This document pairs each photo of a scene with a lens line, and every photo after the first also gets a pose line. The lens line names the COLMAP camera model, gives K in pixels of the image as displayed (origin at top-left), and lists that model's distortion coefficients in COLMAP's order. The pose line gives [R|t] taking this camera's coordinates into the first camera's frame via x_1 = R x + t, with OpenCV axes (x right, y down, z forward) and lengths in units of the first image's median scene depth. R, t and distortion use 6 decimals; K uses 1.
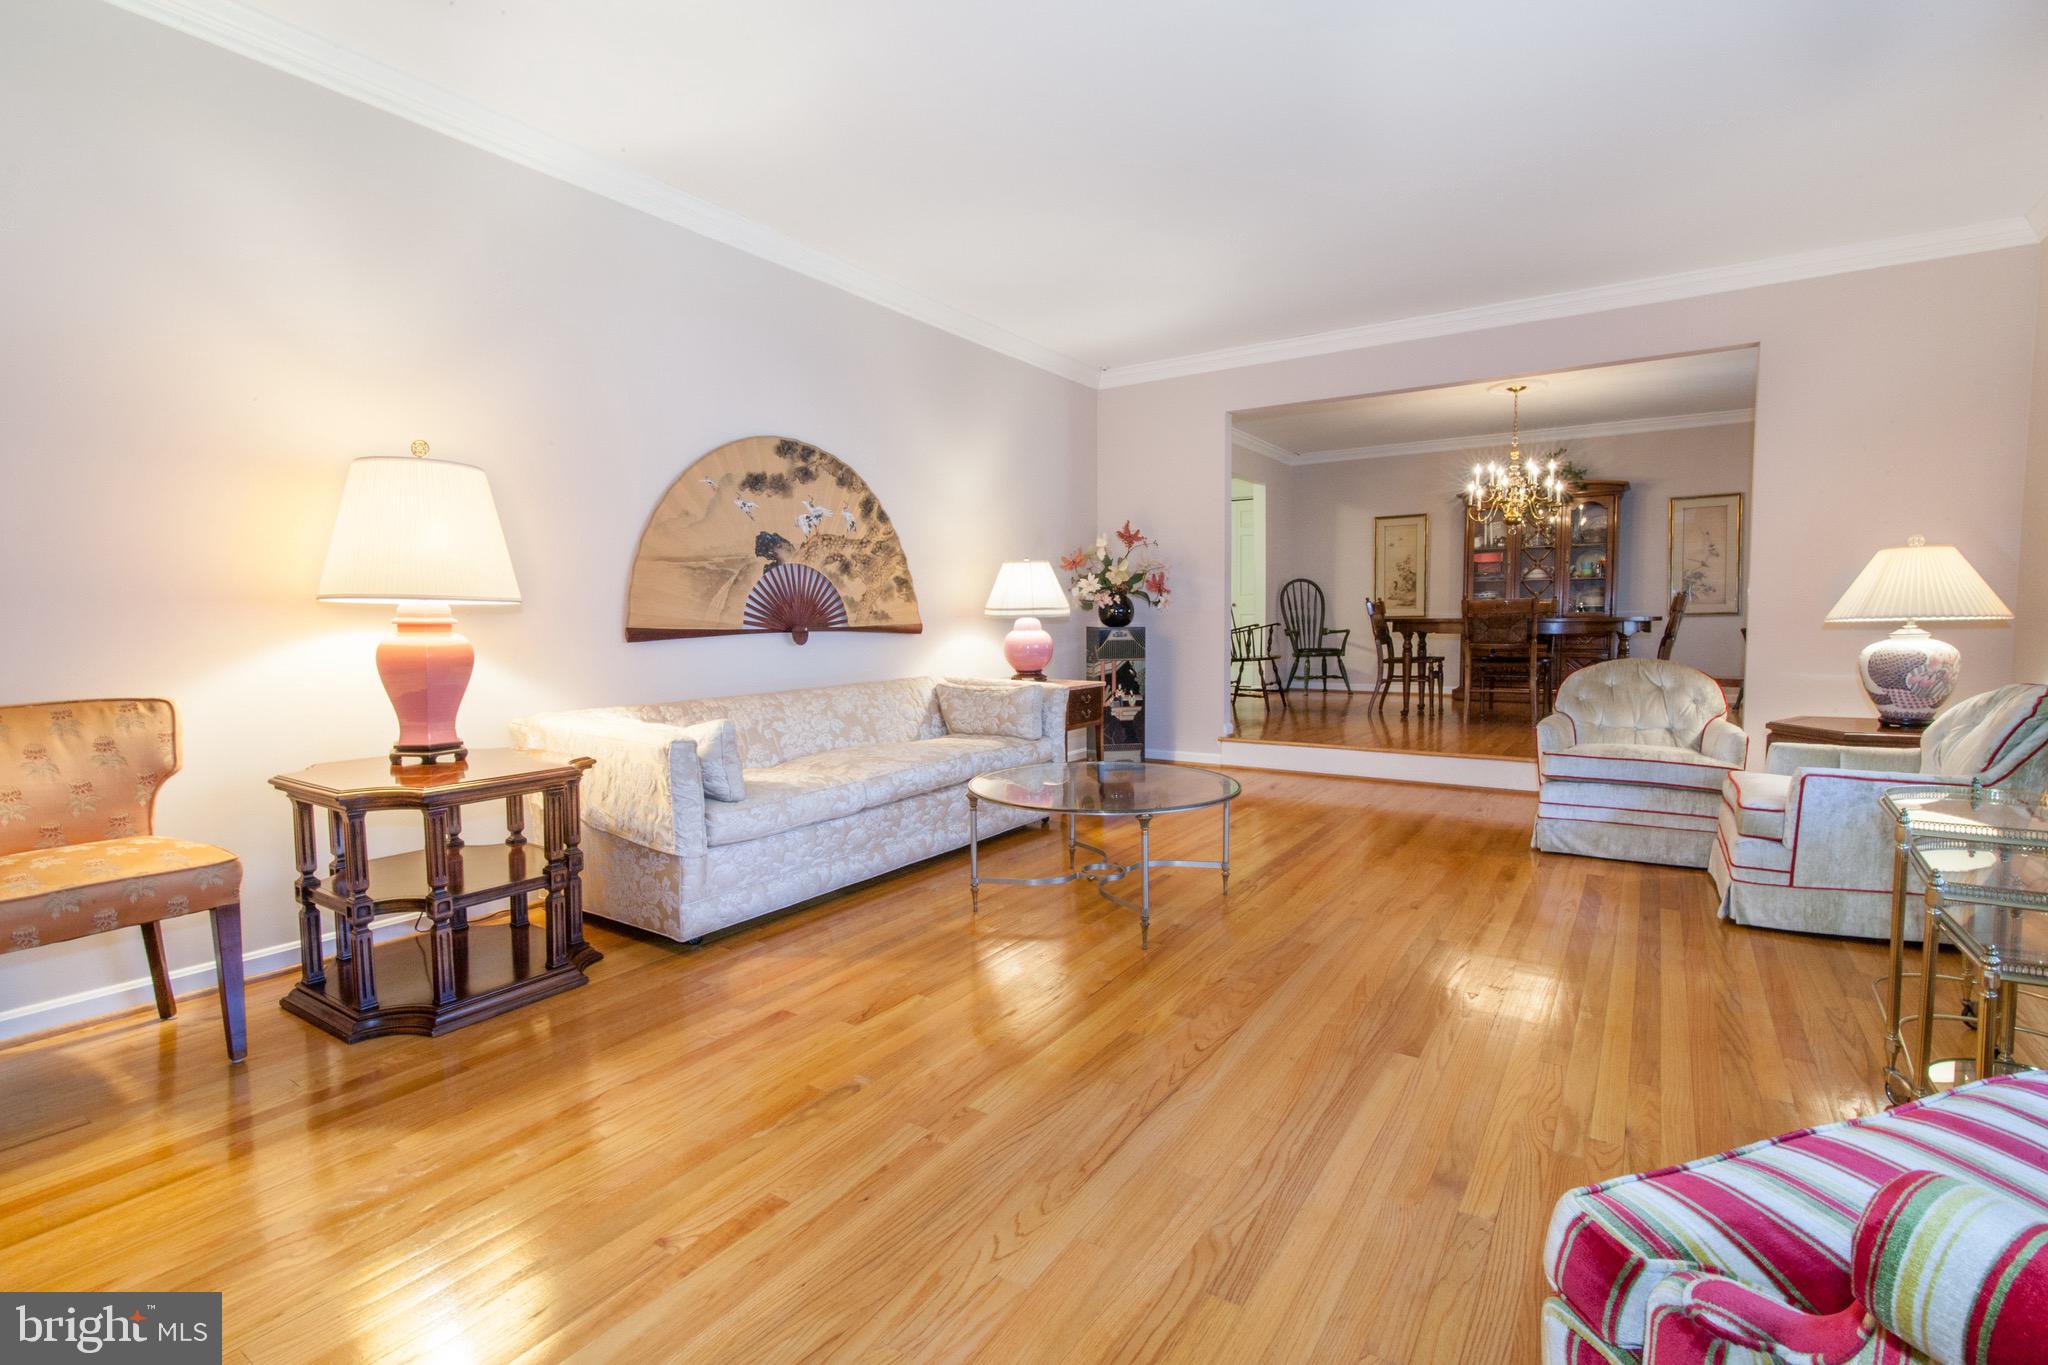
lens RADIAL K [[942.3, 0, 1019.9], [0, 942.3, 684.2], [0, 0, 1]] dist [-0.001100, -0.000442]
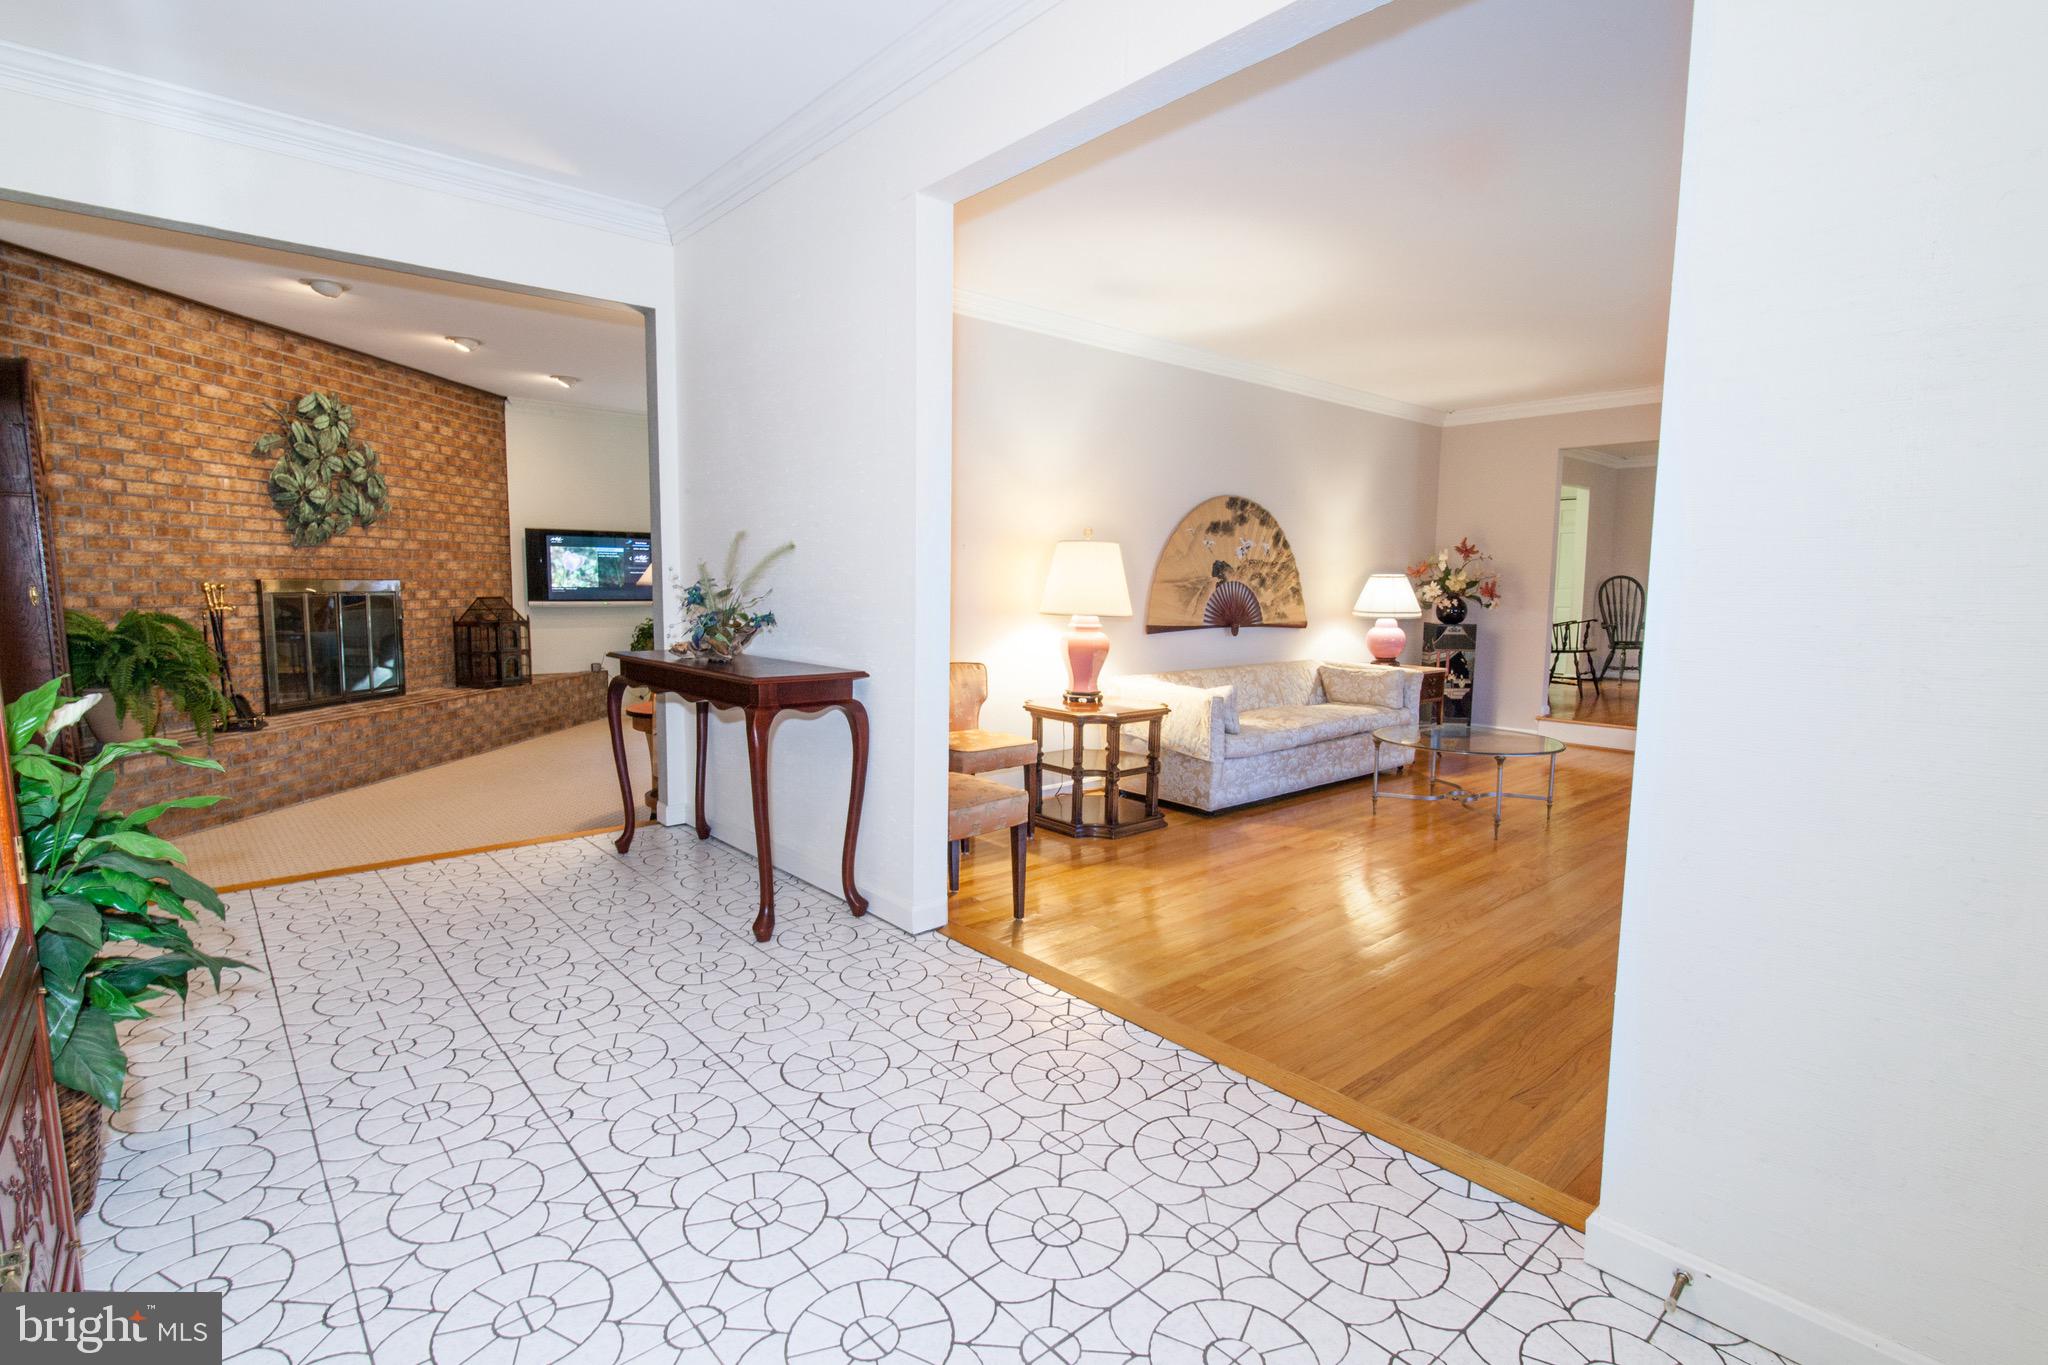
lens RADIAL K [[954.2, 0, 1027.0], [0, 954.2, 678.7], [0, 0, 1]] dist [0.000415, -0.000837]
pose [[0.964635, 0.046517, -0.259451, -0.145448], [-0.038945, 0.998654, 0.034251, -0.012760], [0.260695, -0.022936, 0.965149, -0.492767]]
